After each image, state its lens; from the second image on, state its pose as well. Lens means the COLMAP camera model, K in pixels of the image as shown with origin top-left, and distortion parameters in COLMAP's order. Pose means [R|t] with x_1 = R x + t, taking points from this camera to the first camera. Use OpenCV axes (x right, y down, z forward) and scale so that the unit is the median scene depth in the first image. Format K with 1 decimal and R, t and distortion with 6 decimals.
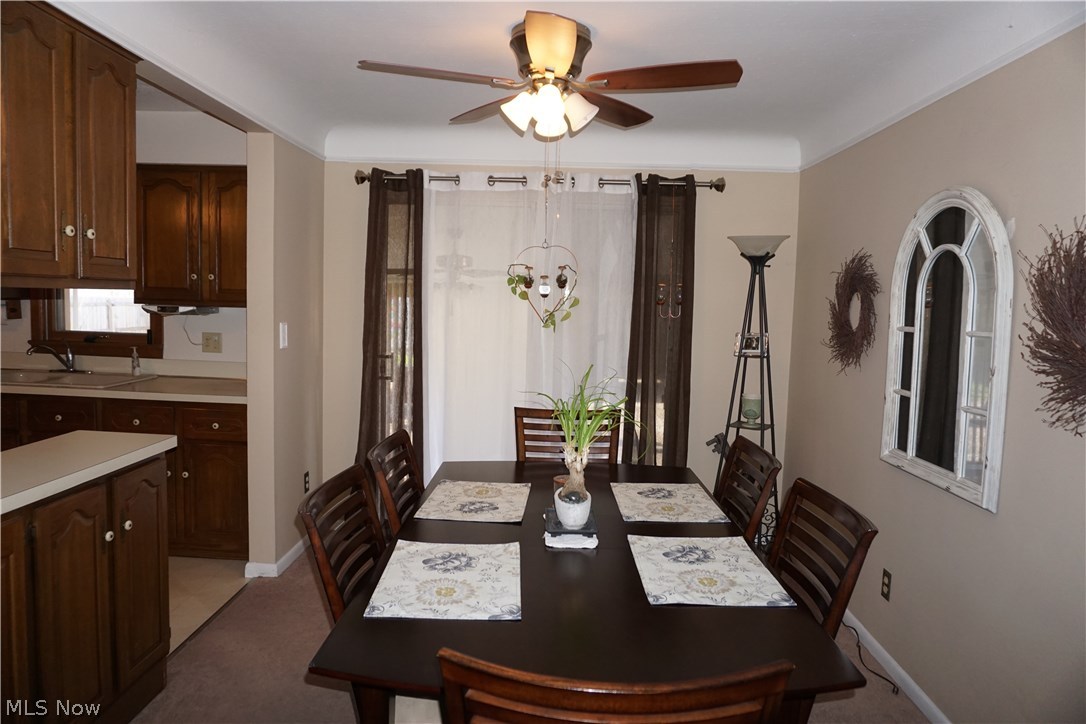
lens RADIAL K [[758.8, 0, 543.0], [0, 758.8, 362.0], [0, 0, 1]] dist [-0.020208, 0.000412]
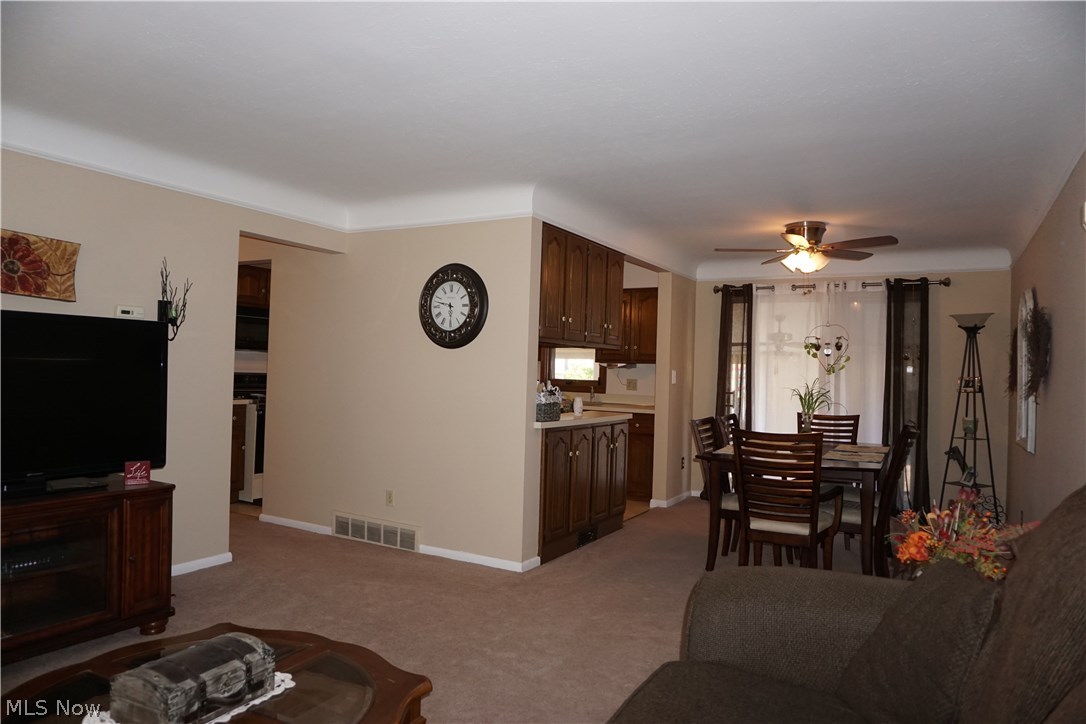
lens RADIAL K [[722.7, 0, 537.4], [0, 722.7, 365.5], [0, 0, 1]] dist [-0.096259, 0.063337]
pose [[0.891581, -0.009849, -0.452753, 0.139381], [-0.038593, 0.994474, -0.097634, 0.108721], [0.451213, 0.104522, 0.886274, -0.639494]]
